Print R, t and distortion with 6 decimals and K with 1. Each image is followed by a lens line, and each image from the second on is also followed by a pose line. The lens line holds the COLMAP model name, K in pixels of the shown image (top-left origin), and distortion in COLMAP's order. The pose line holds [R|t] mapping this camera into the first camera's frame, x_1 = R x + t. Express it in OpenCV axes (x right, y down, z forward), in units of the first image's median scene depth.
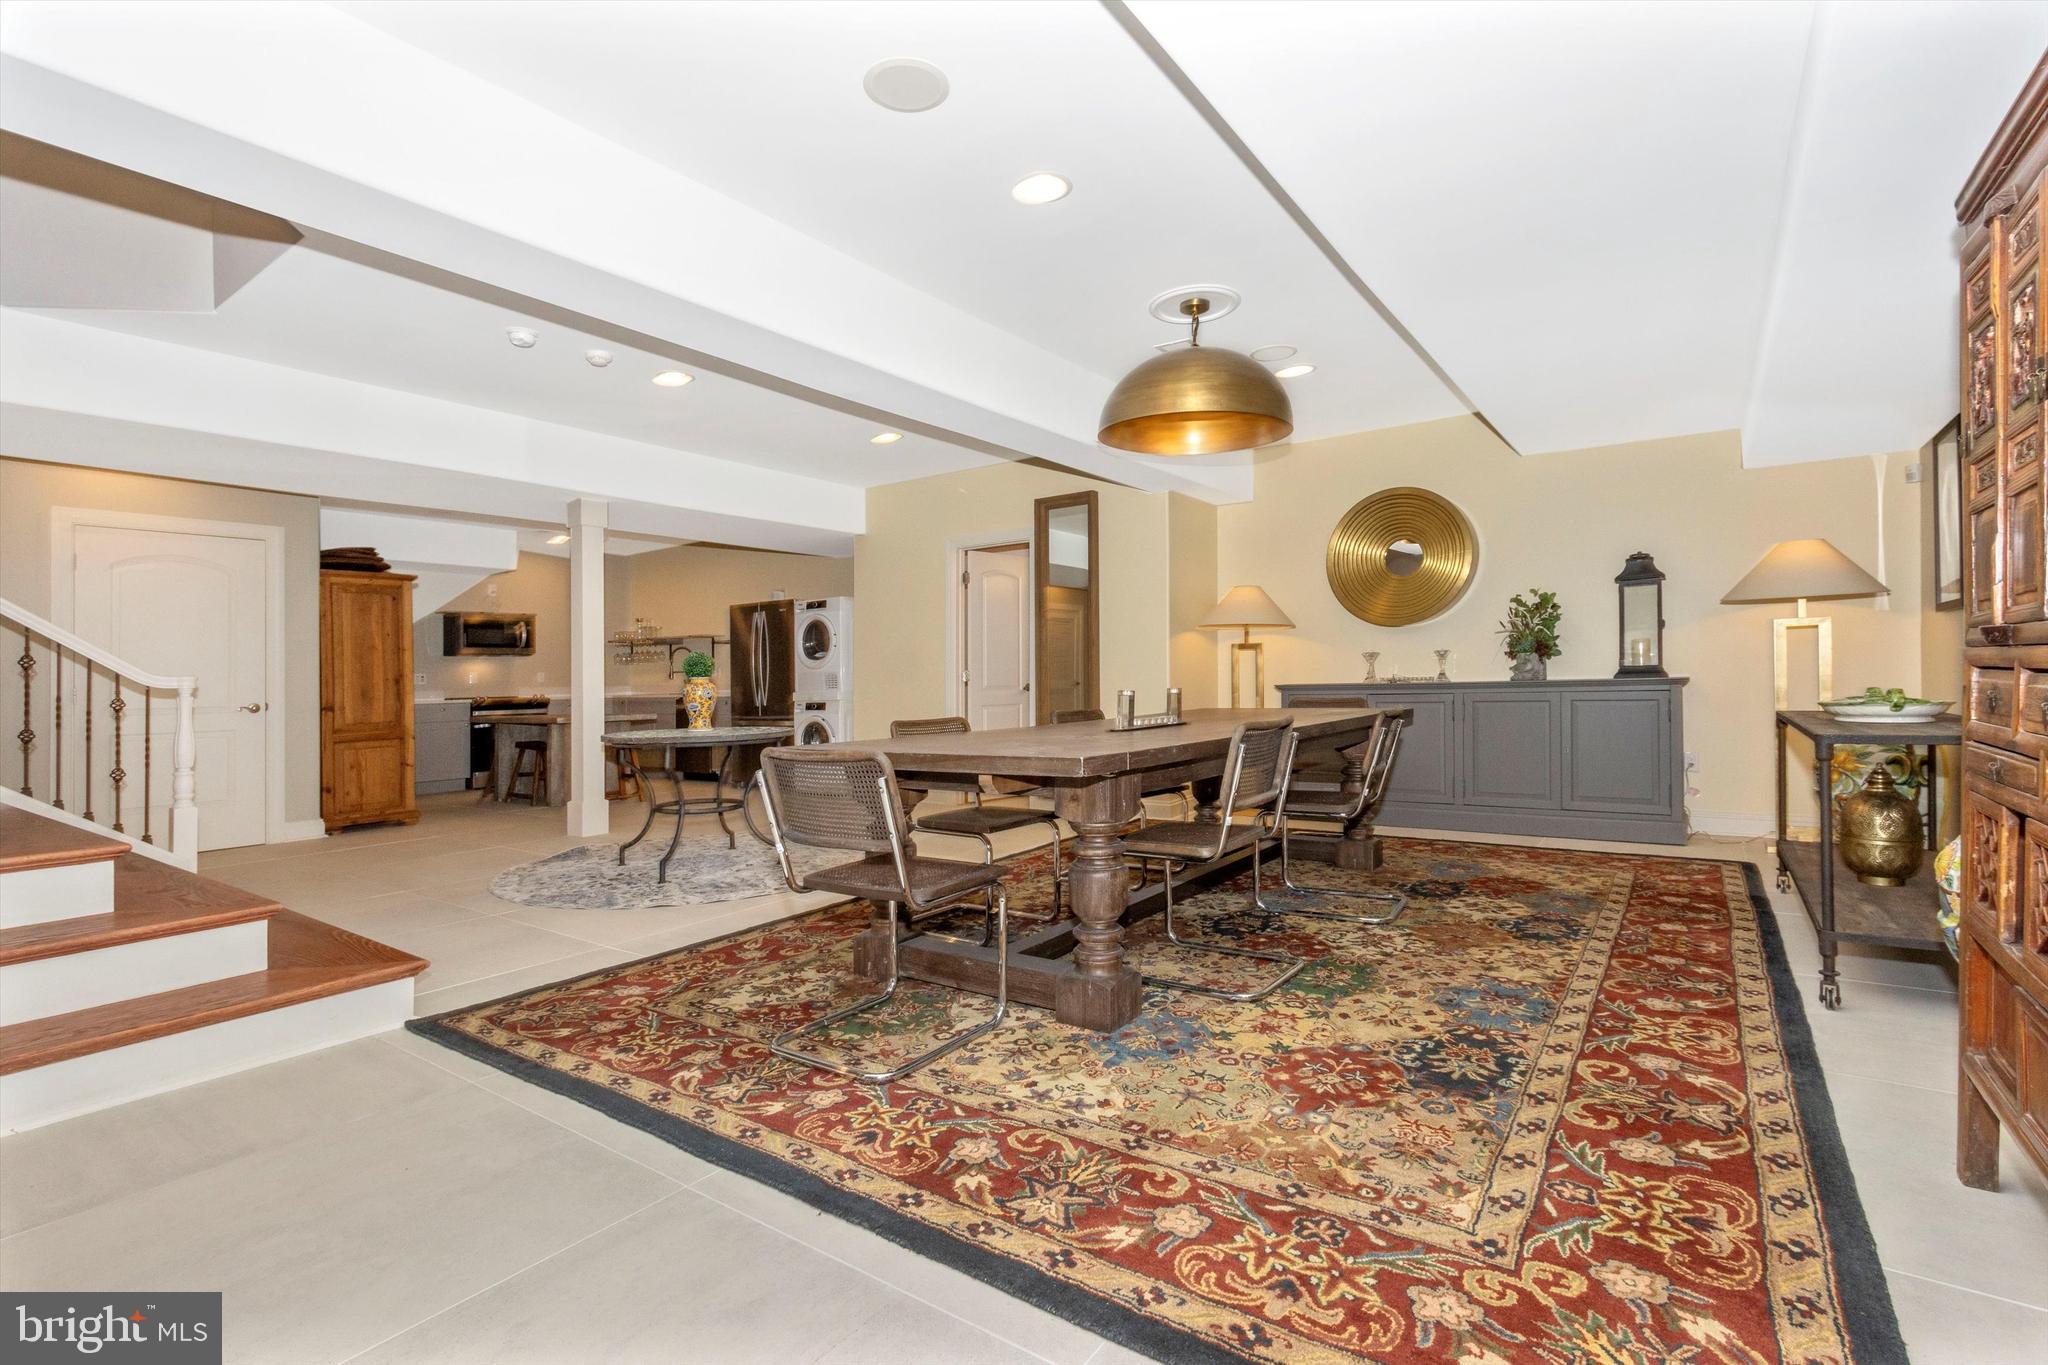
lens RADIAL K [[937.4, 0, 1026.1], [0, 937.4, 680.8], [0, 0, 1]] dist [0.006654, -0.001630]
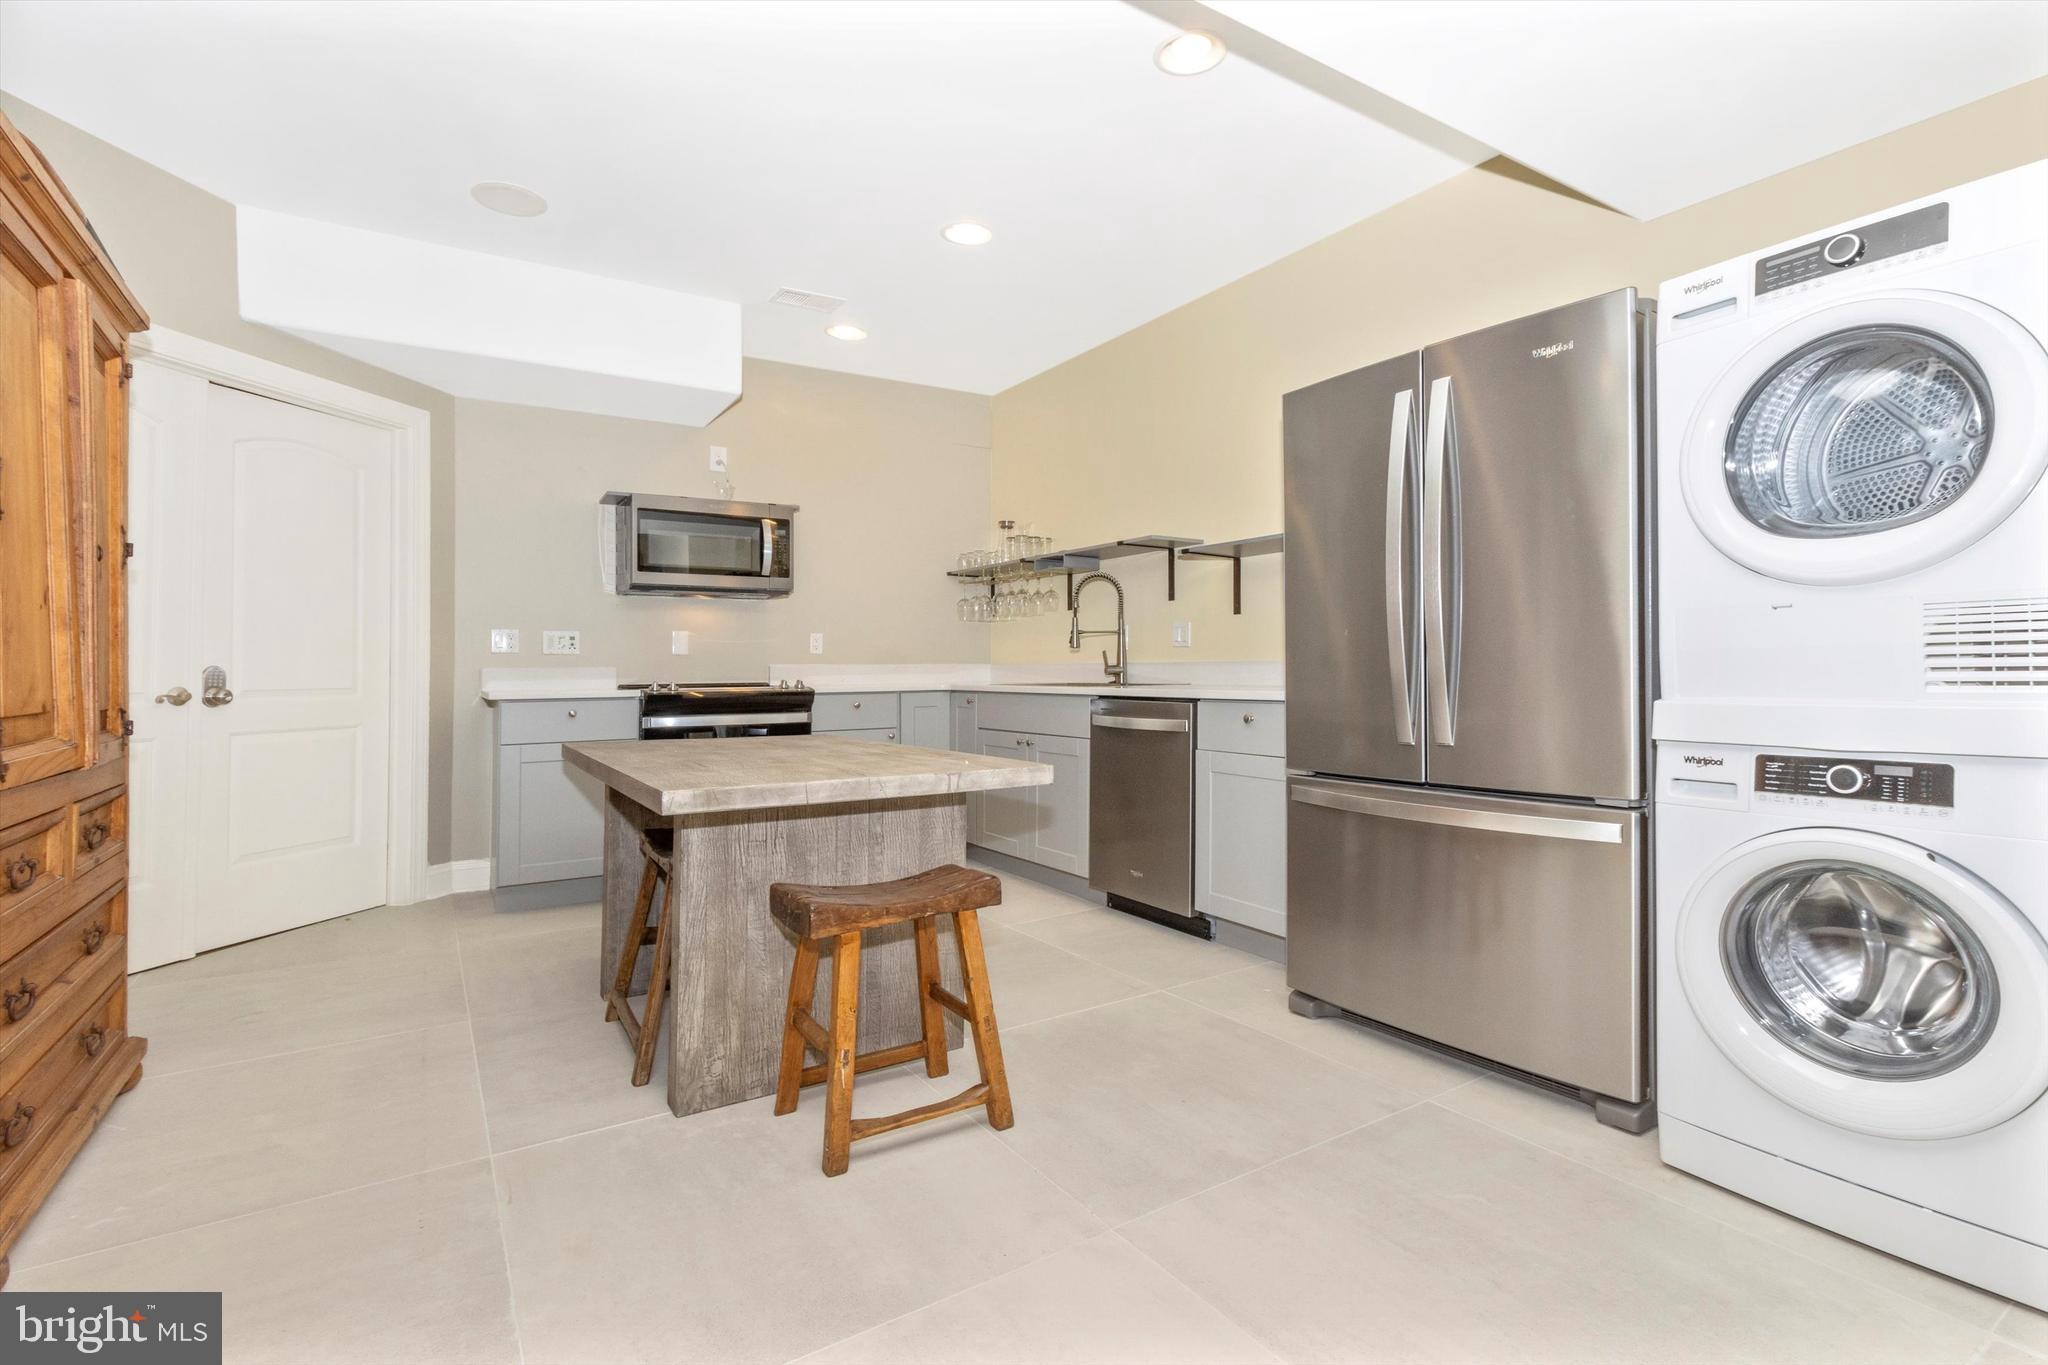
lens RADIAL K [[937.4, 0, 1021.9], [0, 937.4, 674.3], [0, 0, 1]] dist [0.006654, -0.001630]
pose [[0.929557, 0.014765, -0.368382, -0.246573], [-0.011253, 0.999868, 0.011679, 0.004916], [0.368506, -0.006711, 0.929601, 0.603393]]
